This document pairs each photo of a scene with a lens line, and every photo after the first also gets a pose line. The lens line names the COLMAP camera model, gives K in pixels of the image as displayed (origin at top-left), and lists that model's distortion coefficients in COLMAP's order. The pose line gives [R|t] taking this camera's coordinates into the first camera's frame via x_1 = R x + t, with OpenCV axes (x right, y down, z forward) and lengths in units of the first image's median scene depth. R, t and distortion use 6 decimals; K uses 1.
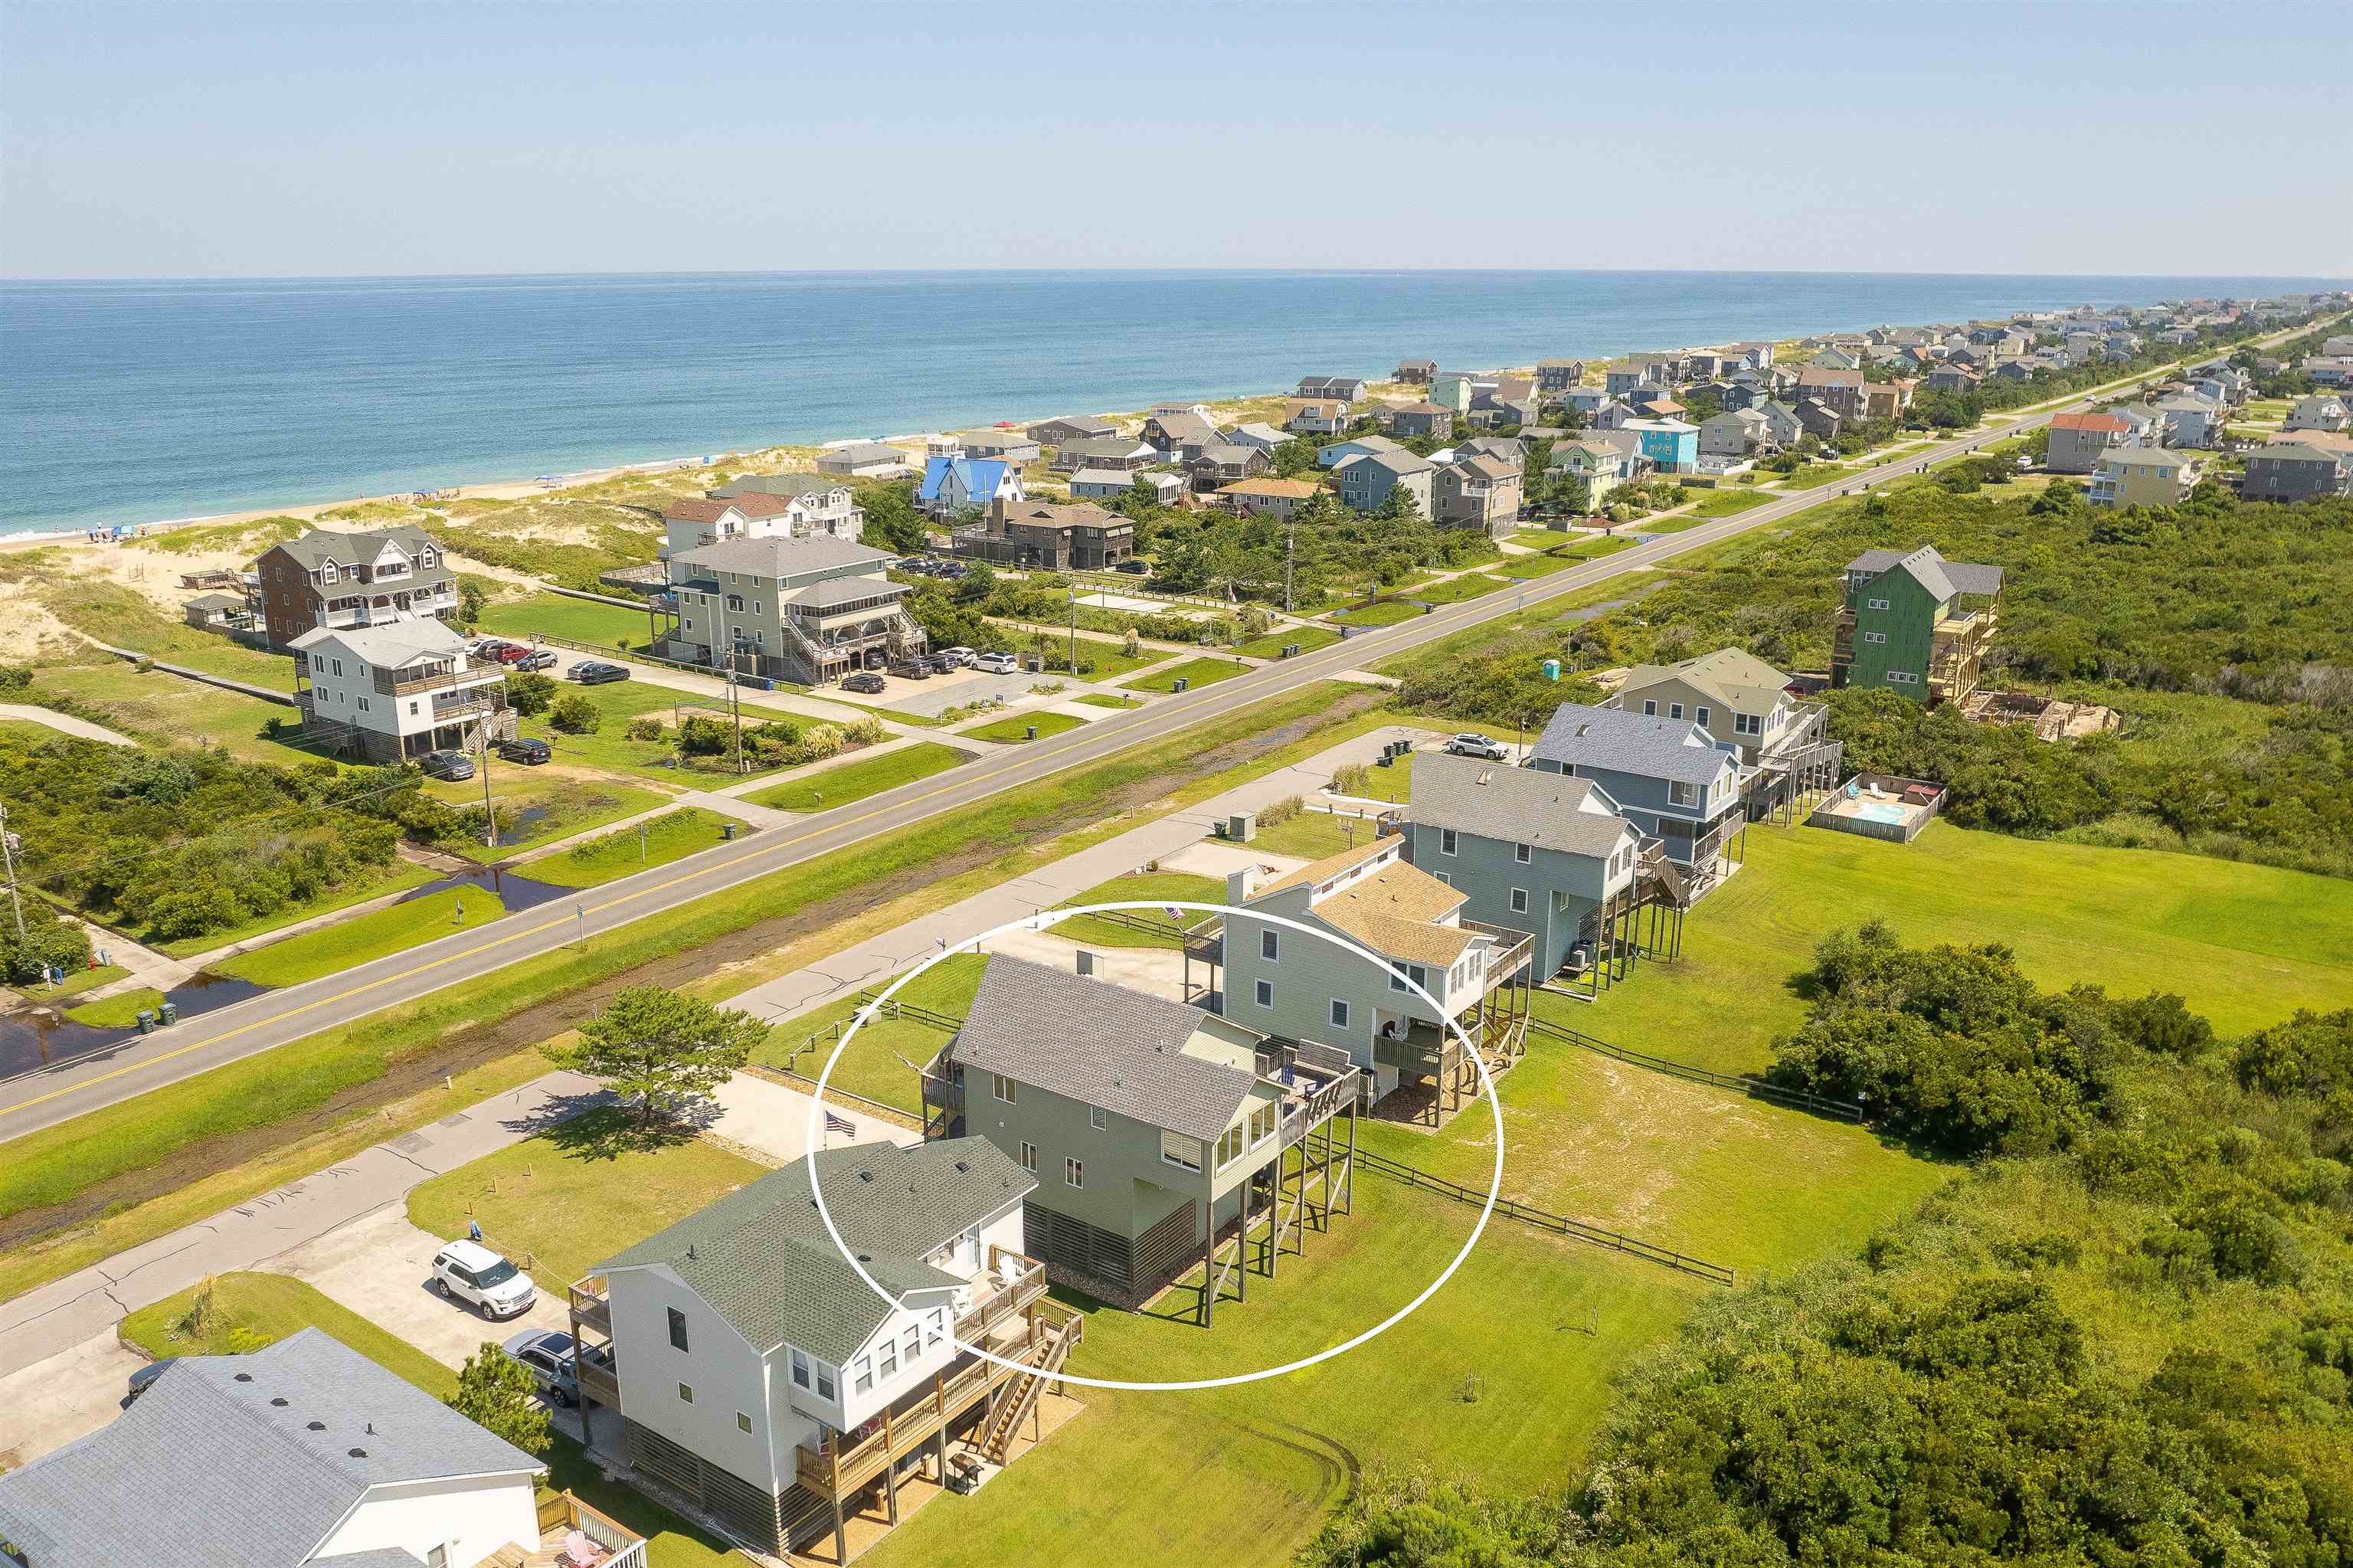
lens RADIAL K [[1827.2, 0, 1169.4], [0, 1827.2, 786.1], [0, 0, 1]] dist [-0.067531, 0.046969]
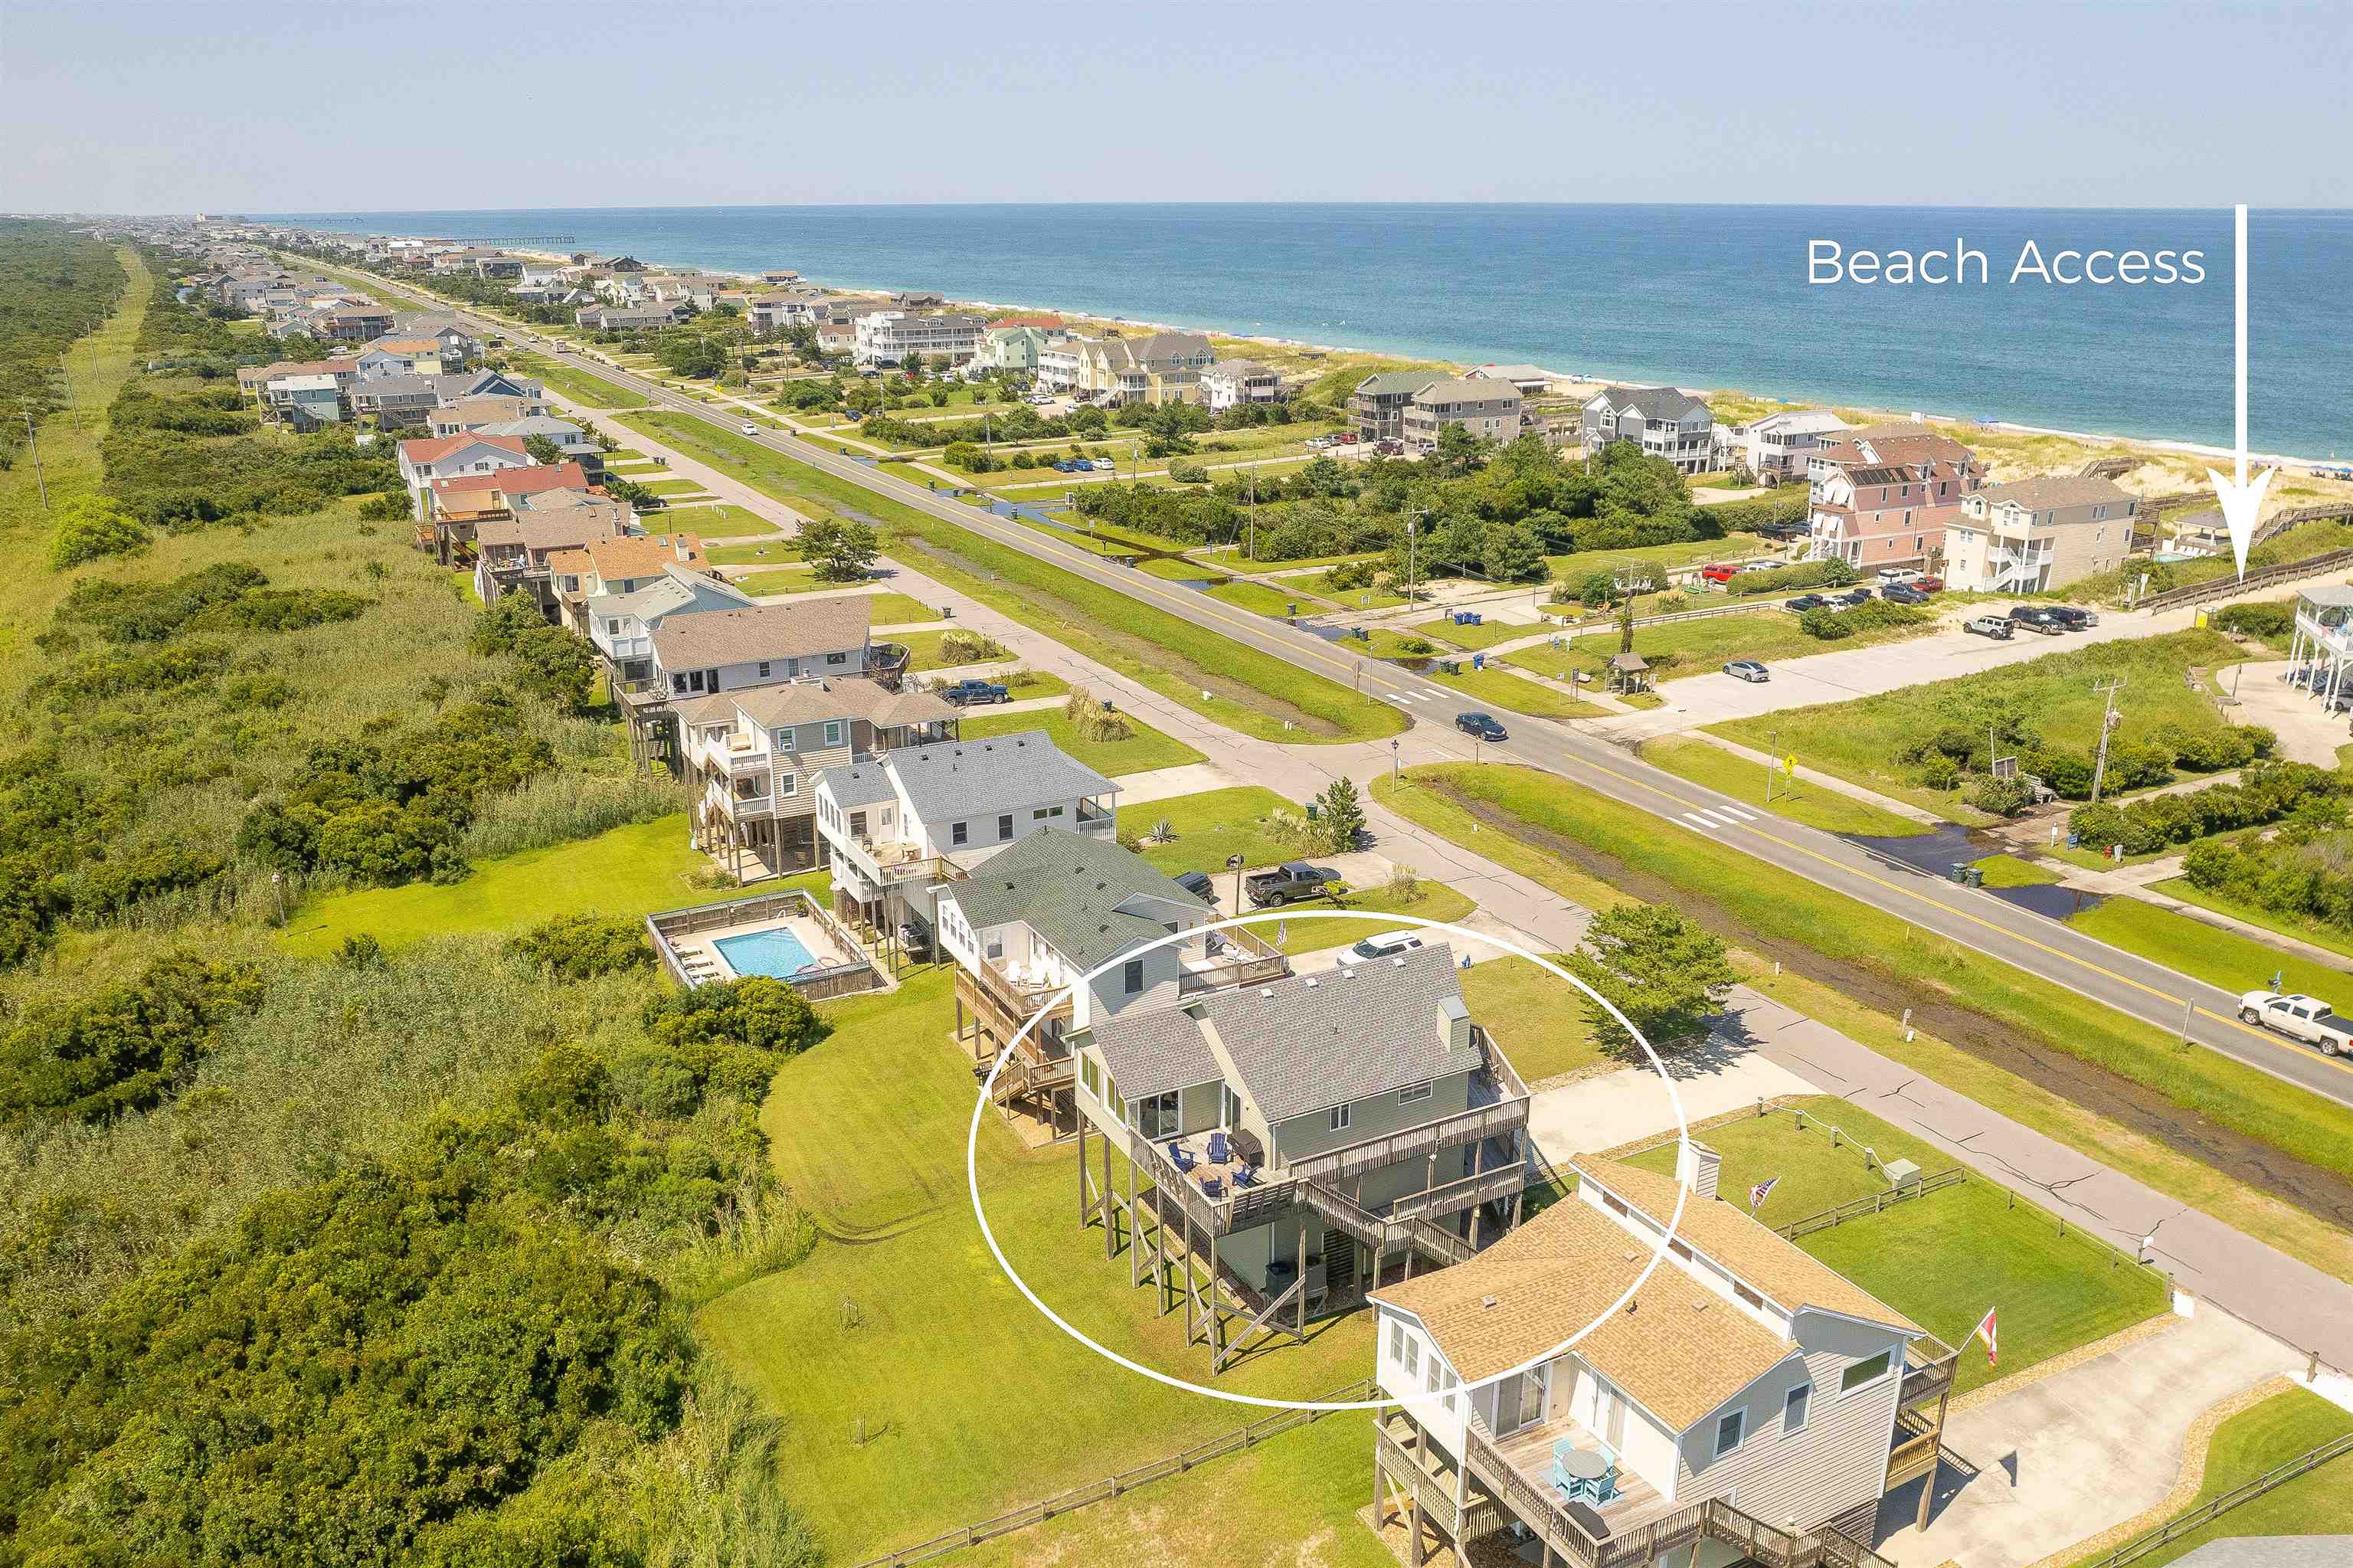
lens RADIAL K [[1827.2, 0, 1169.4], [0, 1827.2, 786.1], [0, 0, 1]] dist [-0.067531, 0.046969]
pose [[-0.447699, 0.281979, -0.848560, 0.374557], [-0.244275, 0.874311, 0.419416, -0.170563], [0.860172, 0.395054, -0.322548, 0.592281]]
